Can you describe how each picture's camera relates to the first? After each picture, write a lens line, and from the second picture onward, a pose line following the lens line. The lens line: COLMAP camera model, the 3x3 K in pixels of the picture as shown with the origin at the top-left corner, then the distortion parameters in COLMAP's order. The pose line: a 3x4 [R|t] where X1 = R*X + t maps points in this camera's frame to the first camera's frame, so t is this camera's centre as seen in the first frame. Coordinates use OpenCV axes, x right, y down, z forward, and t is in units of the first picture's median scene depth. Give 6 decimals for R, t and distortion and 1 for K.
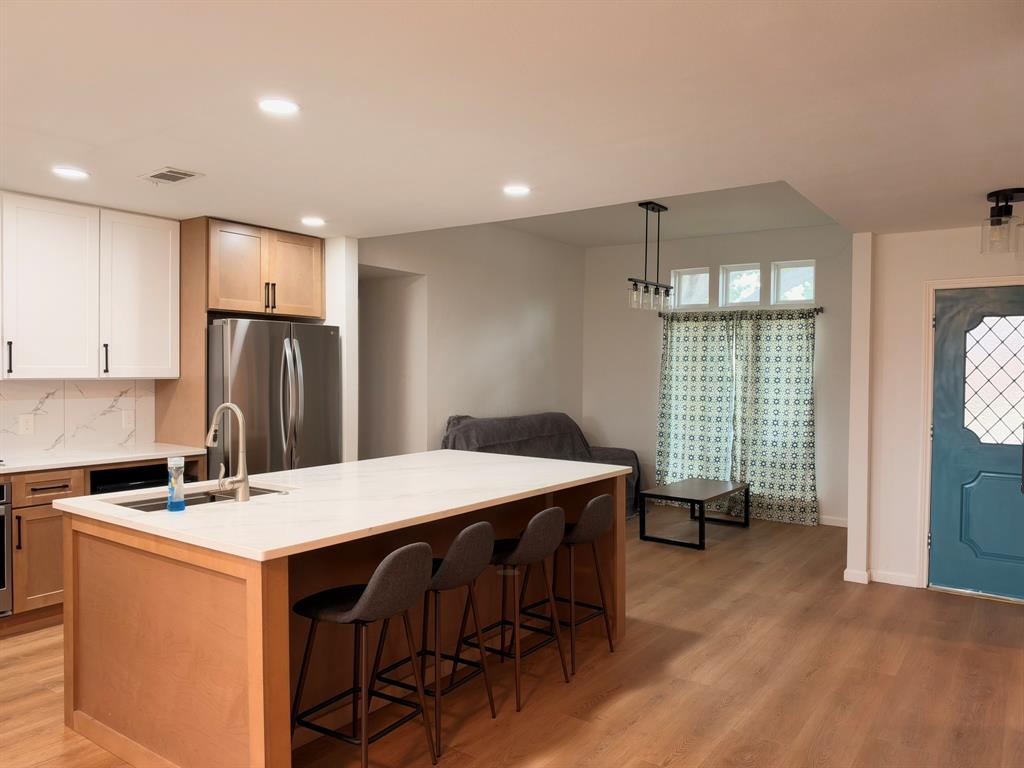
lens RADIAL K [[736.8, 0, 514.4], [0, 736.8, 381.9], [0, 0, 1]] dist [-0.041403, -0.000022]
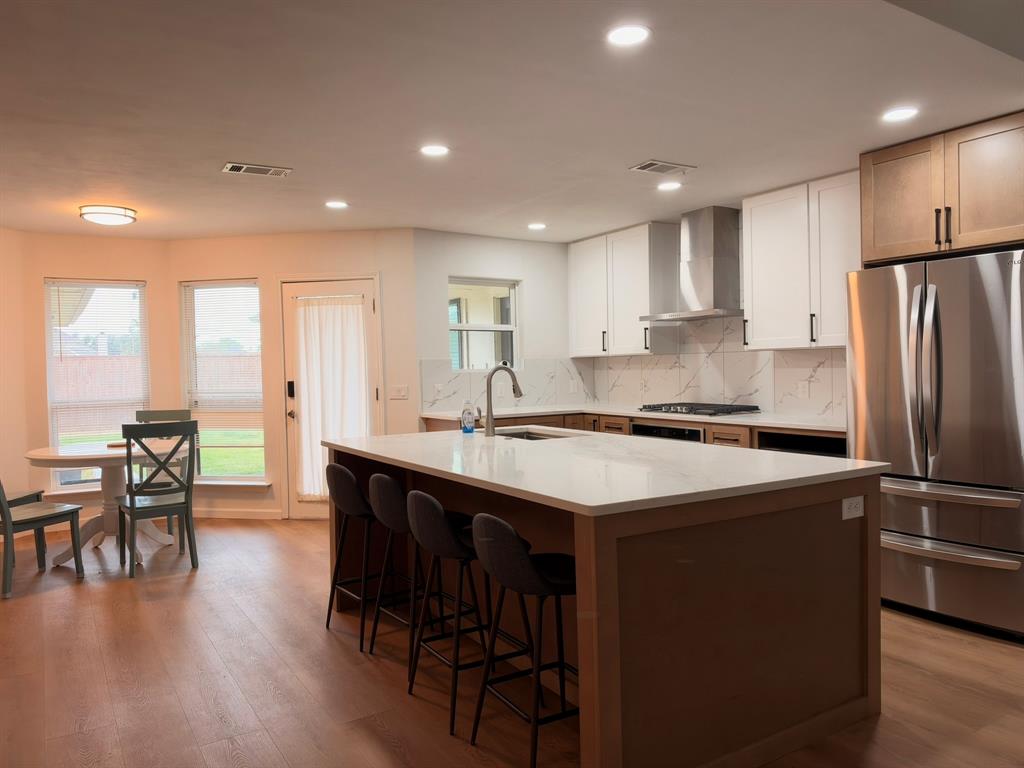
lens RADIAL K [[736.8, 0, 514.8], [0, 736.8, 385.2], [0, 0, 1]] dist [-0.041403, -0.000022]
pose [[-0.397781, 0.025420, -0.917128, 0.546805], [0.004318, 0.999657, 0.025835, 0.019440], [0.917470, 0.006316, -0.397755, 1.016183]]
